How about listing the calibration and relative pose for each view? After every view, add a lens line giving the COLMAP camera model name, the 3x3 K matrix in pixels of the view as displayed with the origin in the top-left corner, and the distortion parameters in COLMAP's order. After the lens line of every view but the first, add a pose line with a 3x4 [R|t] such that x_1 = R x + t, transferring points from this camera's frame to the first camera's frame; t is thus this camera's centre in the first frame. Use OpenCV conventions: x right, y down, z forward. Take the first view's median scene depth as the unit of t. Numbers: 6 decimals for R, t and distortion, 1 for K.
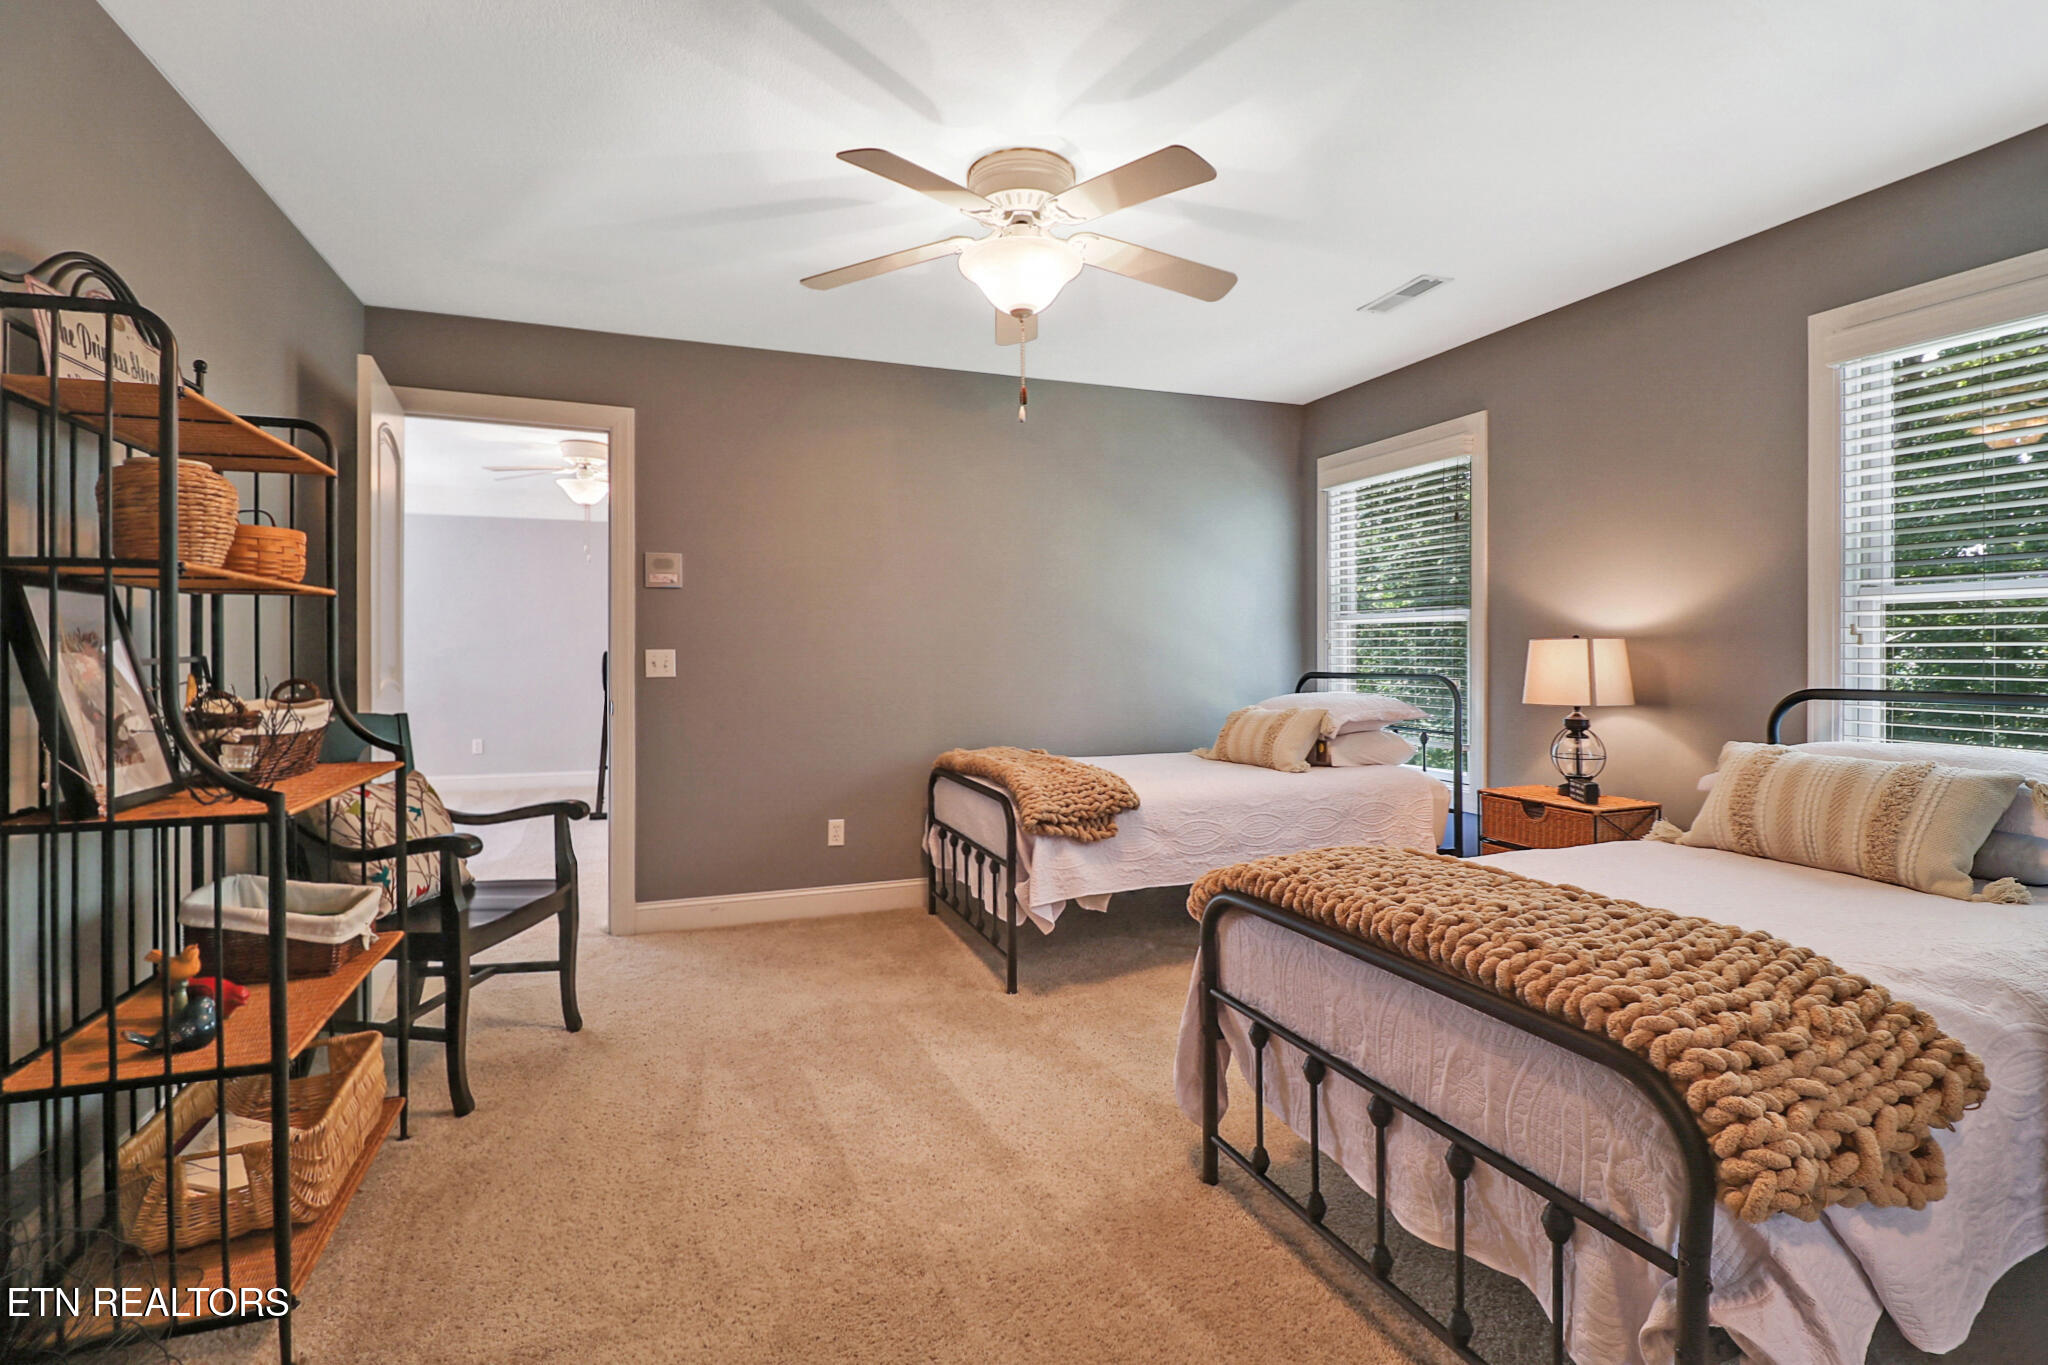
lens RADIAL K [[953.2, 0, 1023.3], [0, 953.2, 656.4], [0, 0, 1]] dist [0.000039, -0.000022]
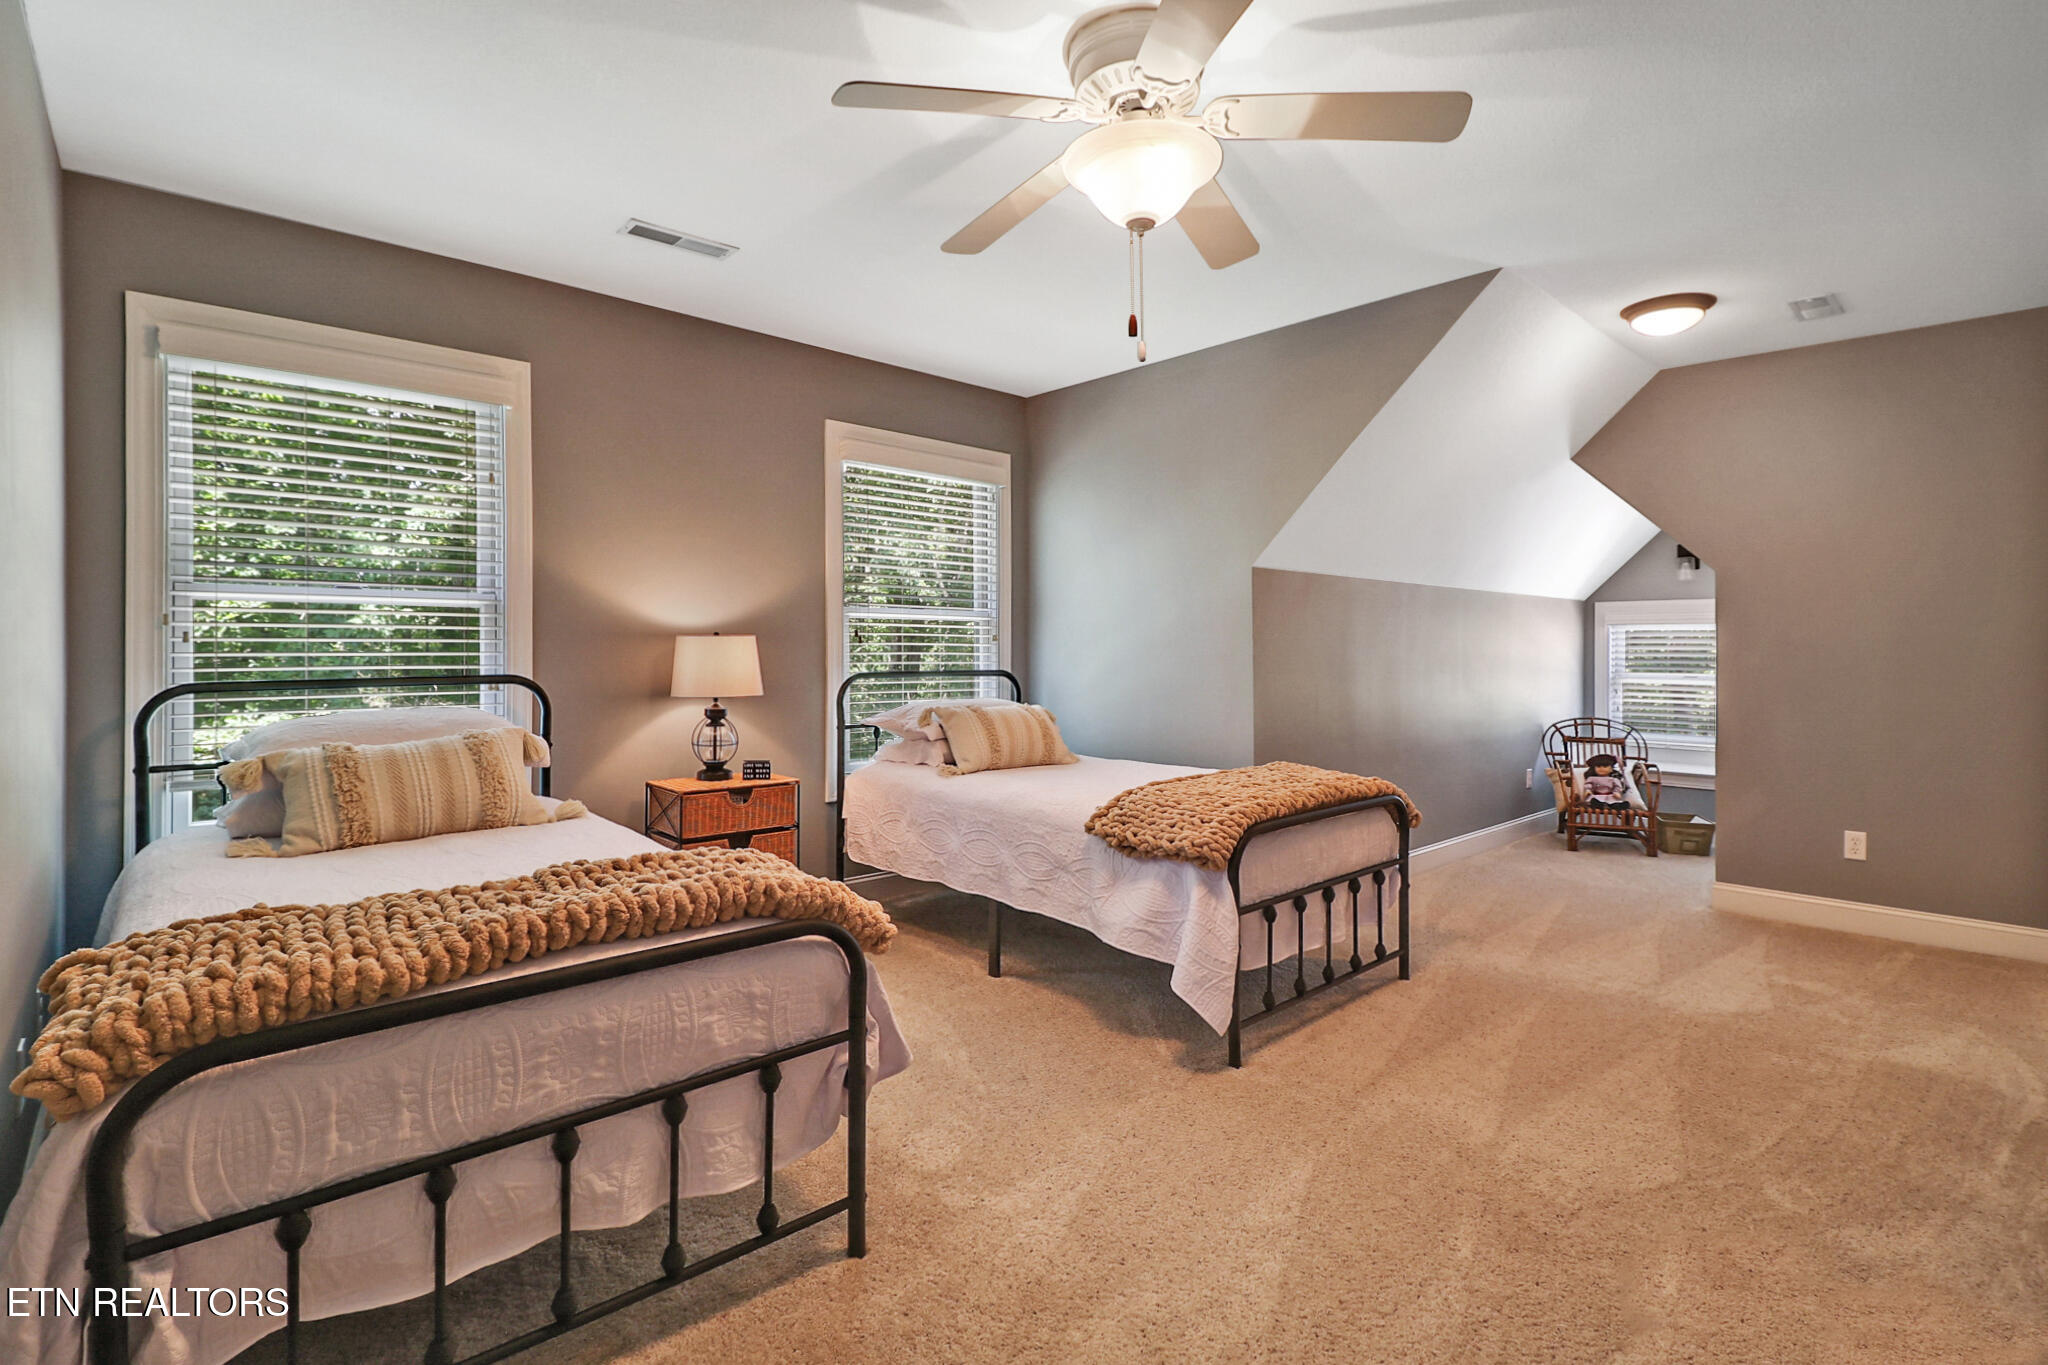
lens RADIAL K [[953.2, 0, 1023.3], [0, 953.2, 656.4], [0, 0, 1]] dist [0.000039, -0.000022]
pose [[-0.349752, -0.003185, 0.936837, -0.562400], [0.002376, 0.999988, 0.004287, 0.001918], [-0.936839, 0.003726, -0.349740, 1.051010]]
